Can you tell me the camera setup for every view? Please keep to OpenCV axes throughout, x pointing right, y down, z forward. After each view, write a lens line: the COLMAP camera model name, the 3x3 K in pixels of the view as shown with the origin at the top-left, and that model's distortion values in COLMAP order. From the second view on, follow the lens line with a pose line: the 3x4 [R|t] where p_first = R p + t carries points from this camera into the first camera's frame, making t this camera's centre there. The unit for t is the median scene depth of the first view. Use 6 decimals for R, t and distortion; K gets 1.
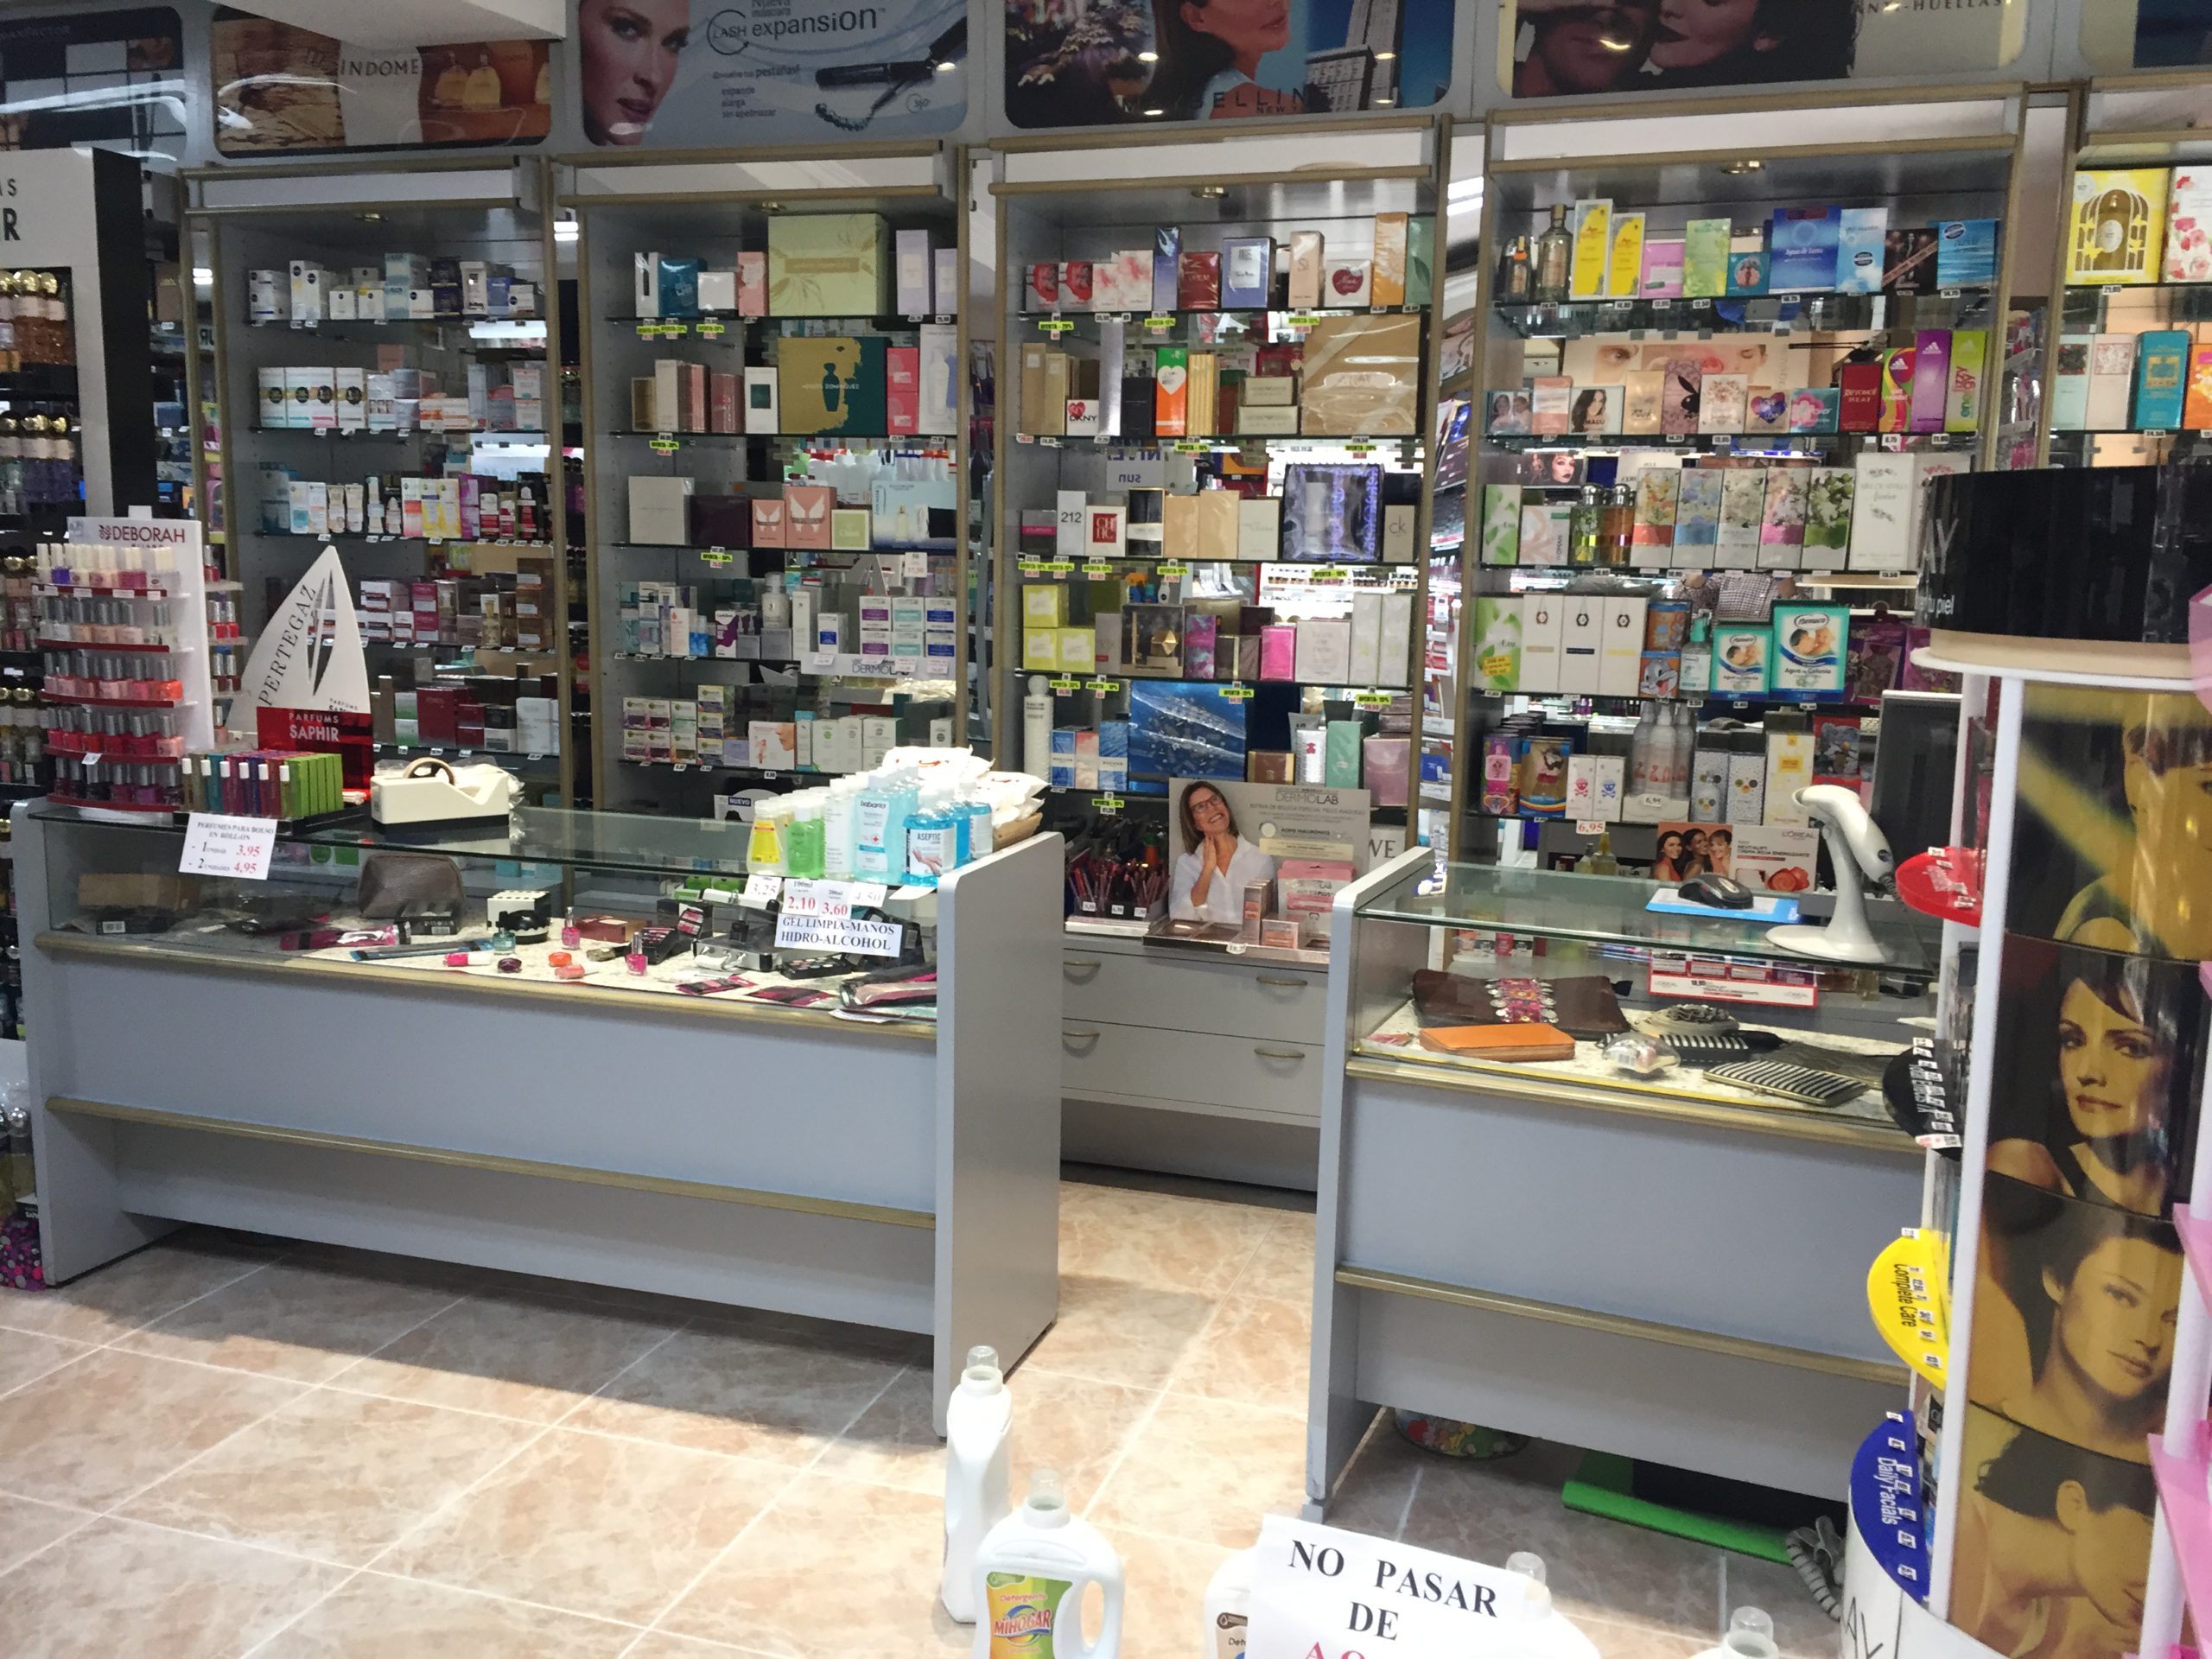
lens RADIAL K [[1845.3, 0, 1108.6], [0, 1845.3, 829.3], [0, 0, 1]] dist [0.044371, -0.036163]
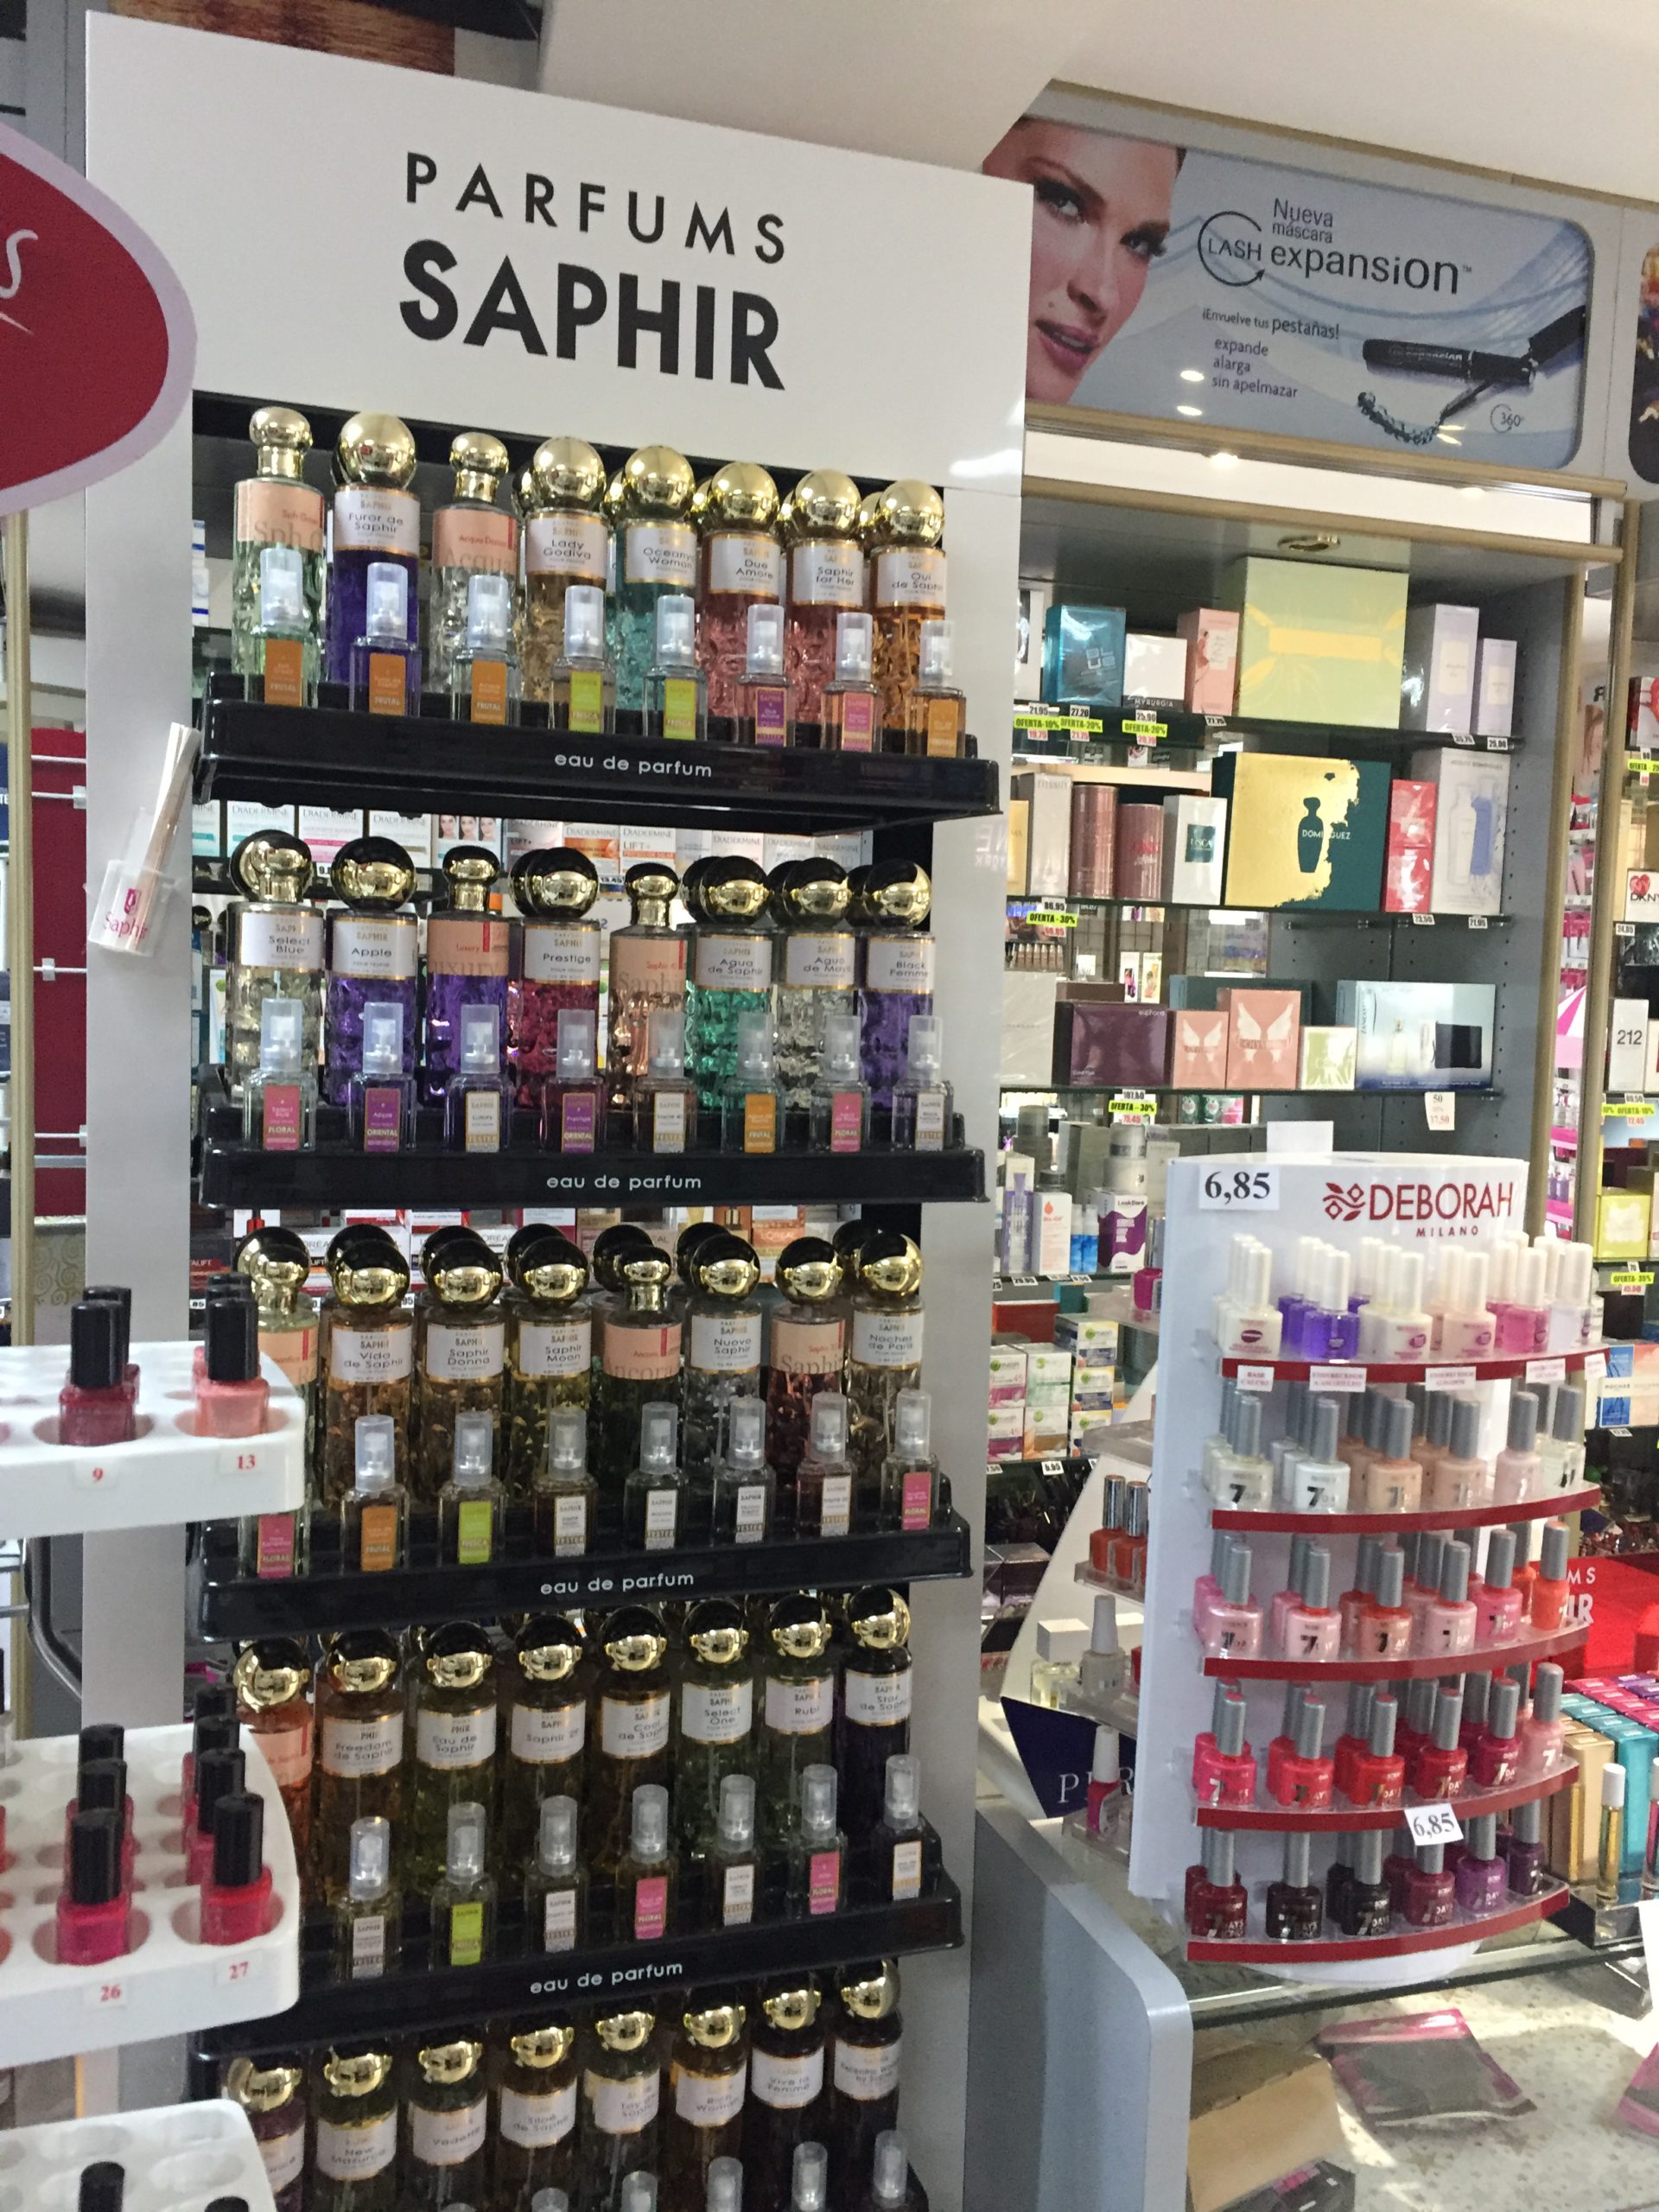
lens RADIAL K [[1845.3, 0, 828.9], [0, 1845.3, 1105.2], [0, 0, 1]] dist [0.044371, -0.036163]
pose [[0.808523, -0.041041, 0.587031, -0.667848], [0.079477, 0.996041, -0.039829, -0.138182], [-0.583072, 0.078858, 0.808584, 0.606416]]
